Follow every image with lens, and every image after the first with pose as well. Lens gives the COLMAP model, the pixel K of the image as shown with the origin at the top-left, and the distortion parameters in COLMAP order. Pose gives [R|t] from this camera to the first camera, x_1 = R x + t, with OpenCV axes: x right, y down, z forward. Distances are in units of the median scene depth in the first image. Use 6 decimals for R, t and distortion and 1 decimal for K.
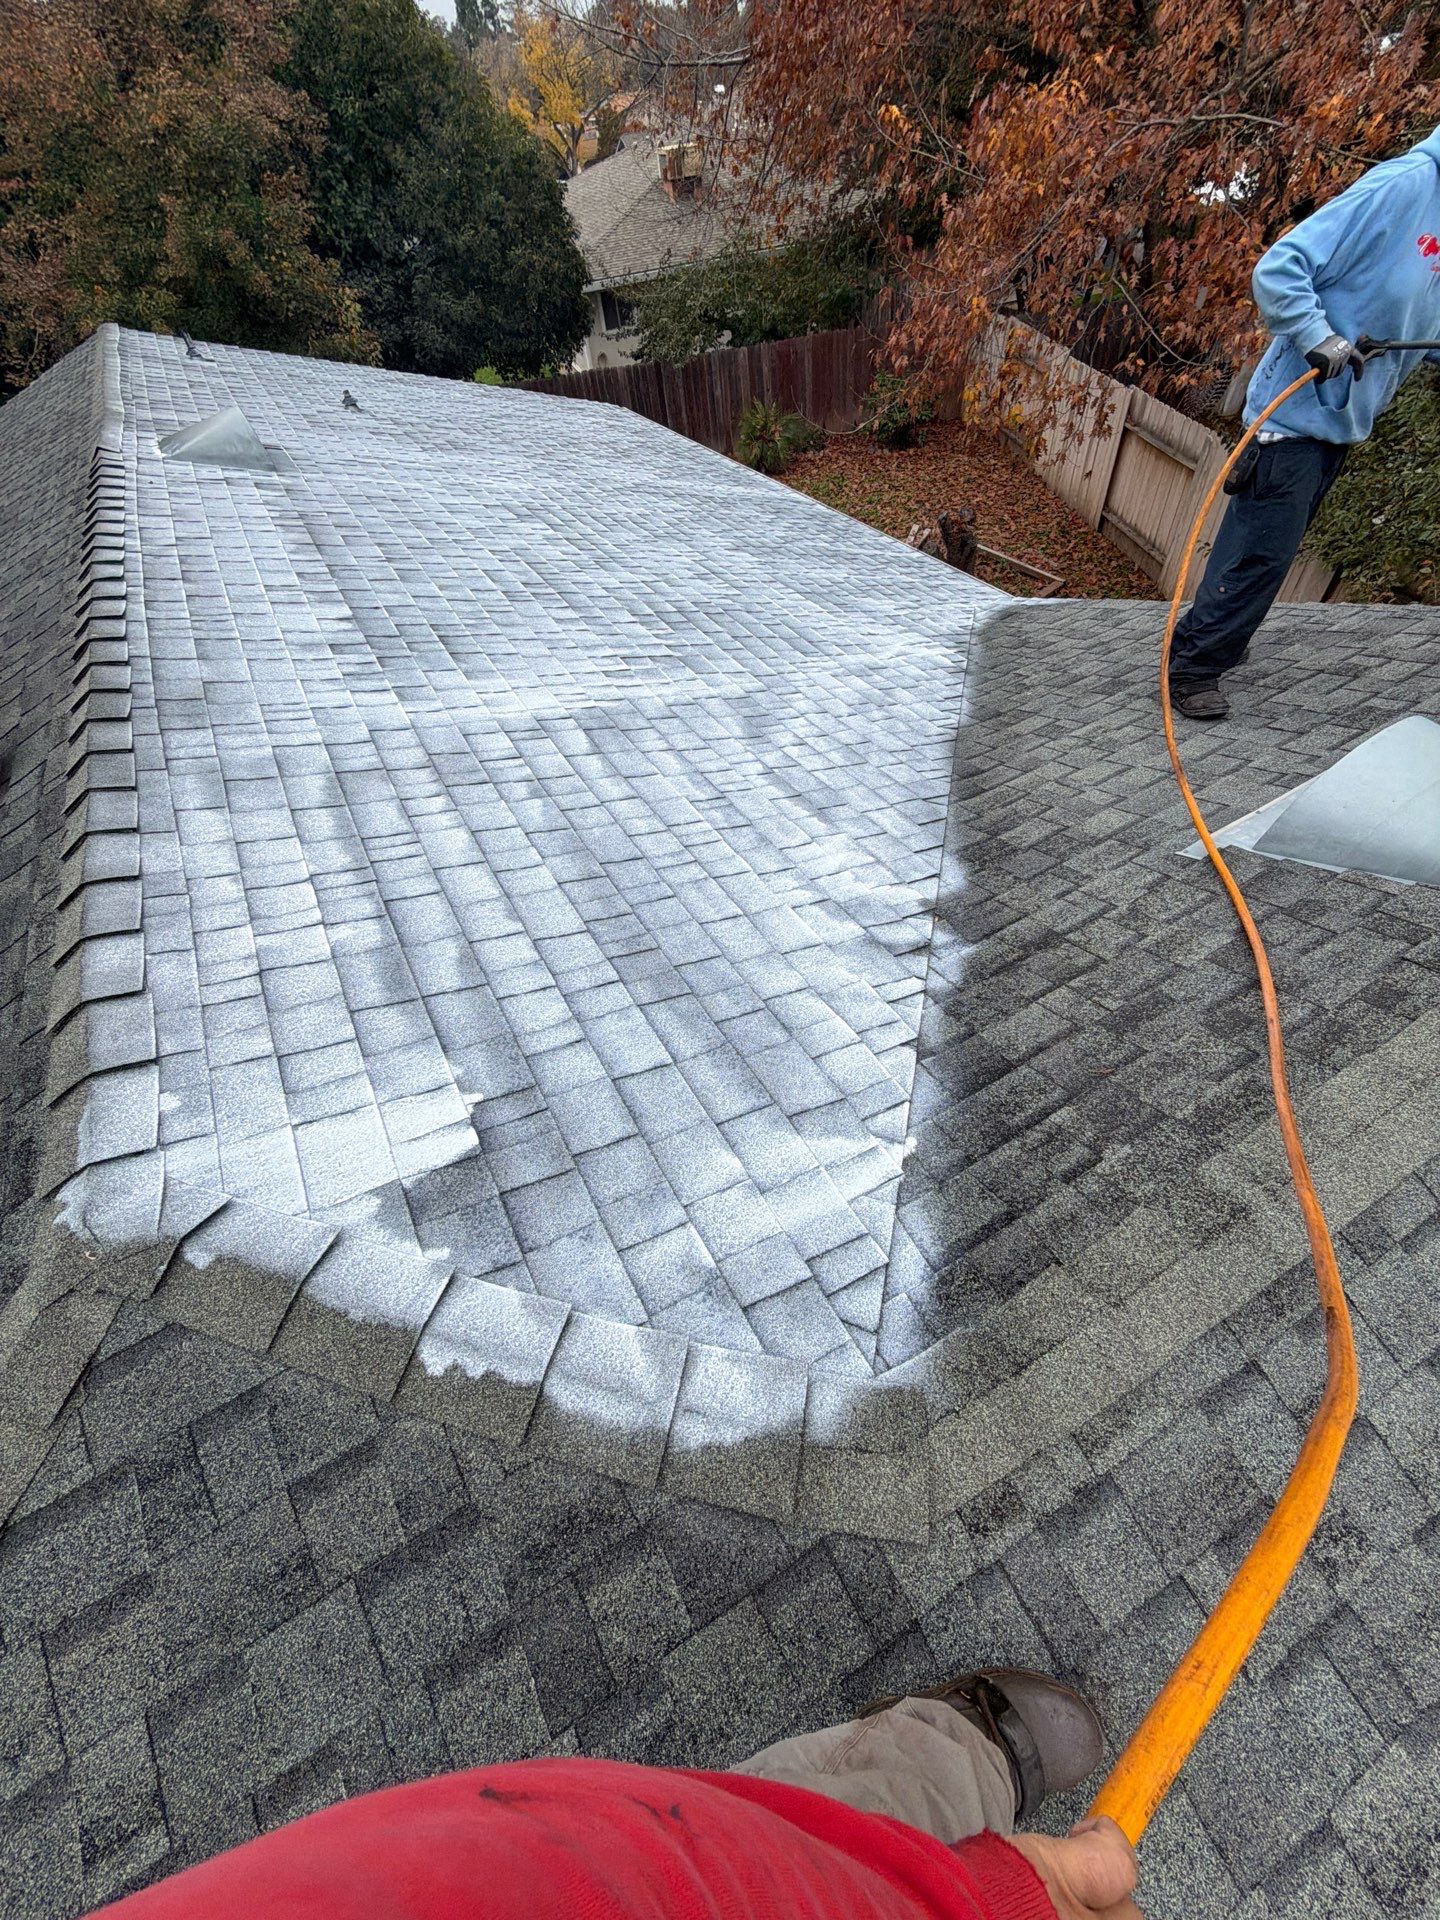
lens RADIAL K [[764.2, 0, 717.5], [0, 764.2, 957.5], [0, 0, 1]] dist [-0.000164, 0.000267]
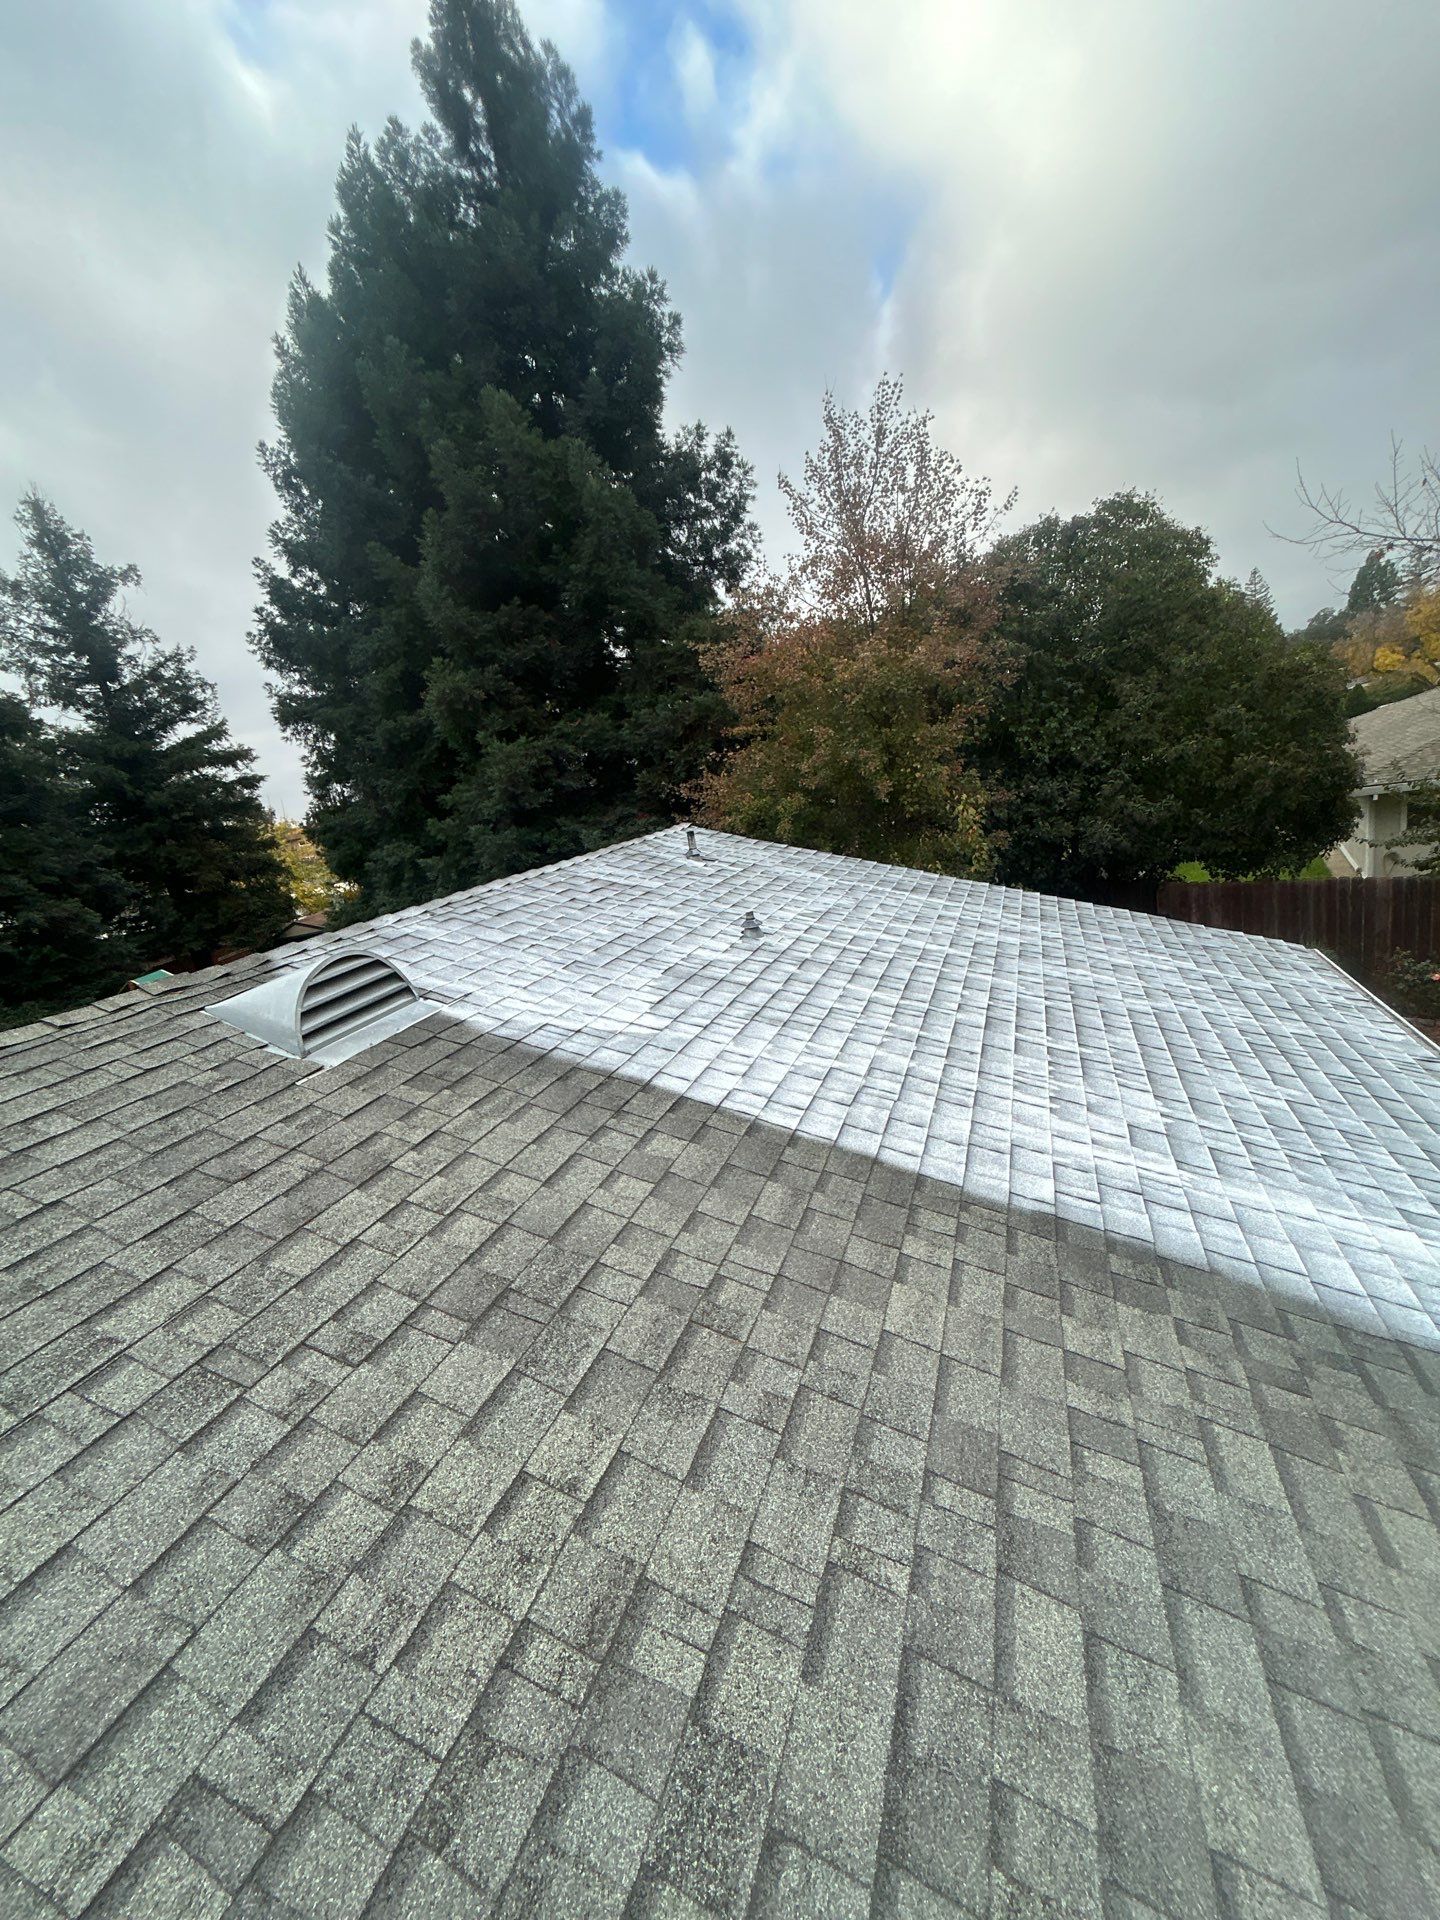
lens RADIAL K [[756.4, 0, 720.3], [0, 756.4, 956.5], [0, 0, 1]] dist [-0.003291, -0.000575]
pose [[0.633530, 0.169379, -0.754950, 0.038043], [-0.509586, 0.825567, -0.242406, -0.414497], [0.582204, 0.538284, 0.609335, 0.459451]]
